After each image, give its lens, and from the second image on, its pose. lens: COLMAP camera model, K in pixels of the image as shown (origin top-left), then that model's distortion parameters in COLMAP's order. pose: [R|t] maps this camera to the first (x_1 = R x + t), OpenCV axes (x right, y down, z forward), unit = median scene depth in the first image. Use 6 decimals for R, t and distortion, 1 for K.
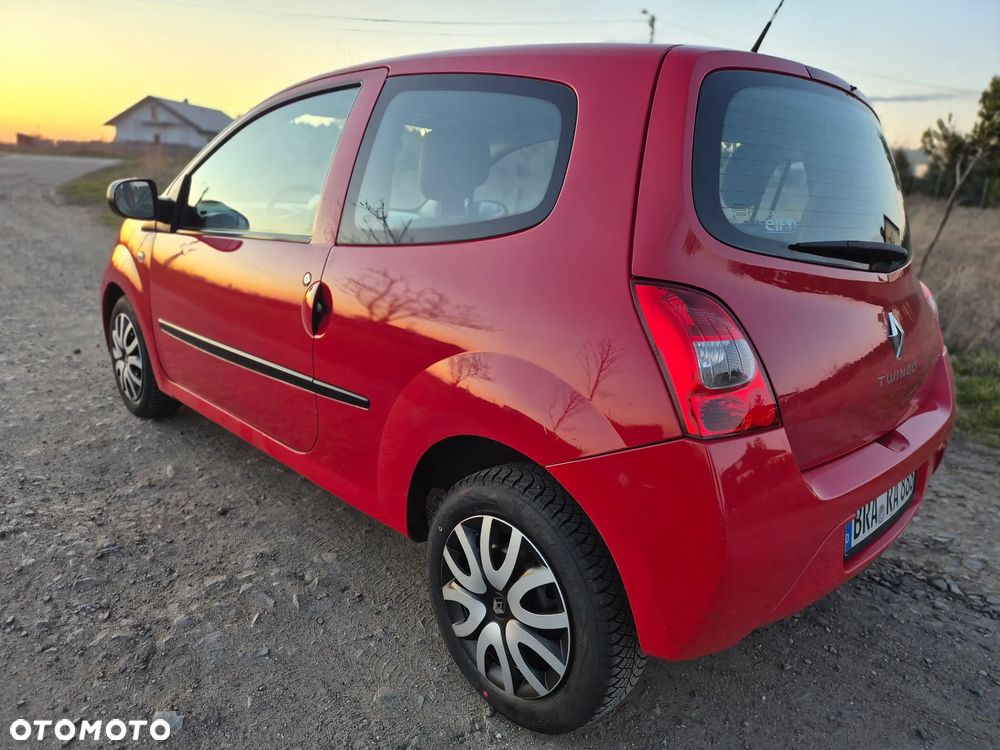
lens RADIAL K [[666.4, 0, 500.4], [0, 666.4, 381.7], [0, 0, 1]] dist [0.056888, -0.055674]
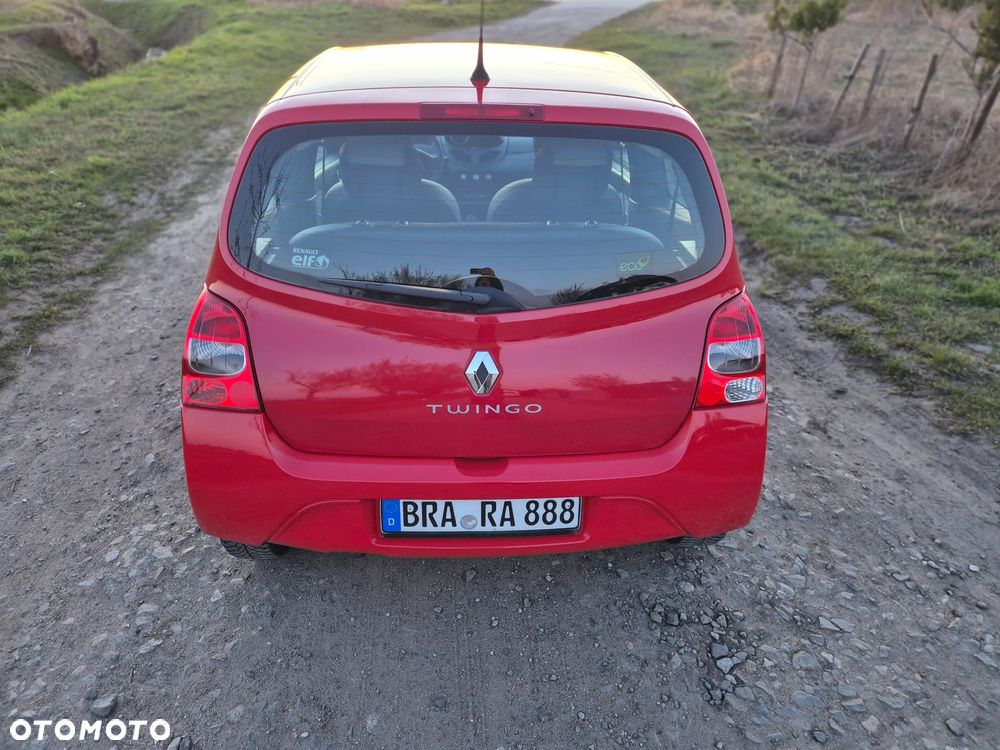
lens RADIAL K [[666.4, 0, 500.8], [0, 666.4, 376.8], [0, 0, 1]] dist [0.056888, -0.055674]
pose [[0.738090, 0.282930, -0.612514, 0.984832], [-0.148142, 0.953634, 0.261985, -0.267361], [0.658237, -0.102630, 0.745782, 0.196359]]
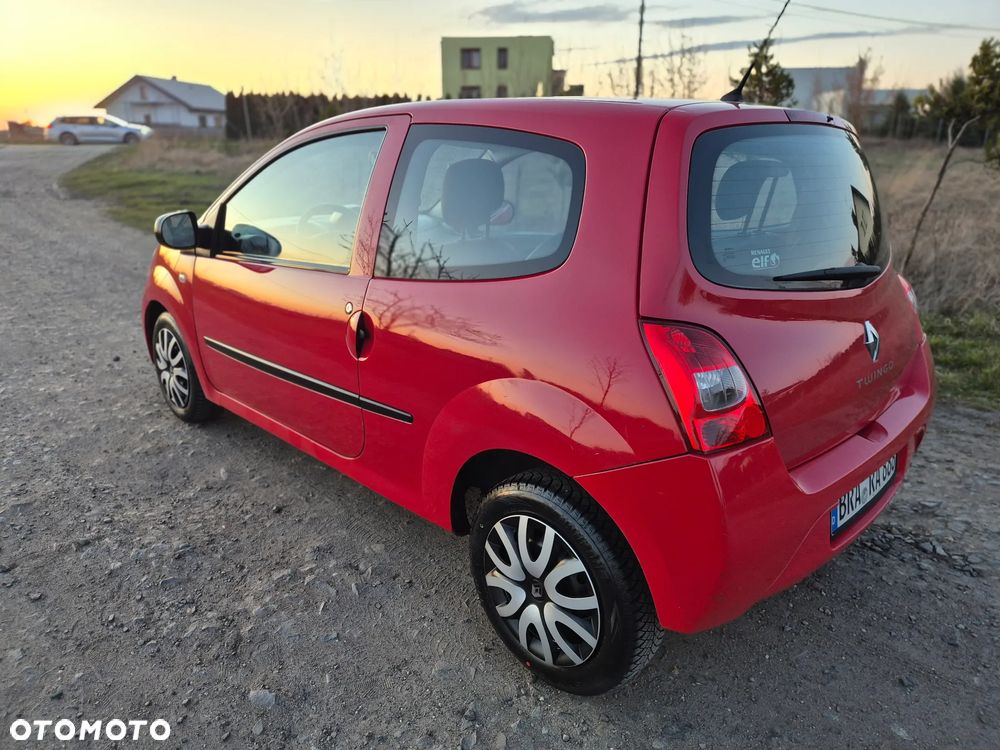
lens RADIAL K [[666.4, 0, 497.2], [0, 666.4, 375.1], [0, 0, 1]] dist [0.056888, -0.055674]
pose [[0.998706, -0.049029, -0.013501, -0.027747], [0.049572, 0.997830, 0.043331, -0.072163], [0.011347, -0.043945, 0.998970, -0.117171]]
